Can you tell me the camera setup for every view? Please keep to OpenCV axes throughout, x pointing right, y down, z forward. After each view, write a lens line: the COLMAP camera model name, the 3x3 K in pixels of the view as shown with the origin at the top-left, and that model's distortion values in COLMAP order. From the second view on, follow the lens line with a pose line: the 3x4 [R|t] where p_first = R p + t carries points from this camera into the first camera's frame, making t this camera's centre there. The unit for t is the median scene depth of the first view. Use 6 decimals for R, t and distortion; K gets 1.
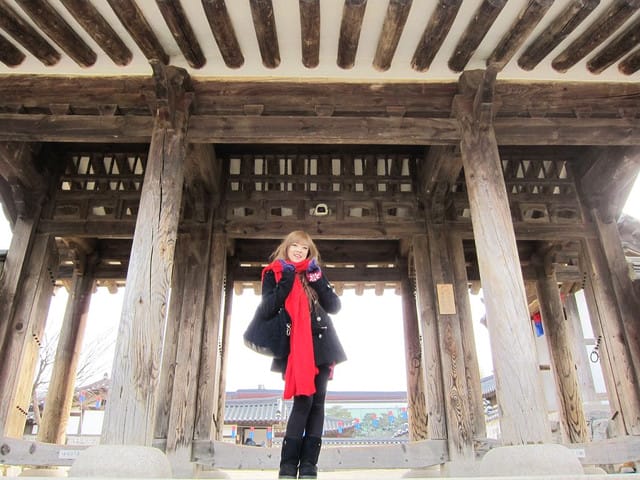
lens RADIAL K [[561.6, 0, 320.0], [0, 561.6, 240.0], [0, 0, 1]] dist [-0.099570, 0.058830]
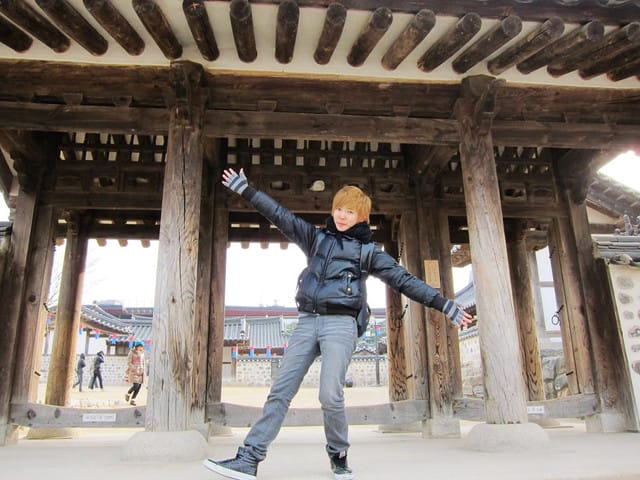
lens RADIAL K [[561.6, 0, 320.0], [0, 561.6, 240.0], [0, 0, 1]] dist [-0.099570, 0.058830]
pose [[0.996363, 0.012870, 0.084233, -0.103537], [-0.026204, 0.986904, 0.159165, -0.152346], [-0.081082, -0.160793, 0.983652, -0.066532]]
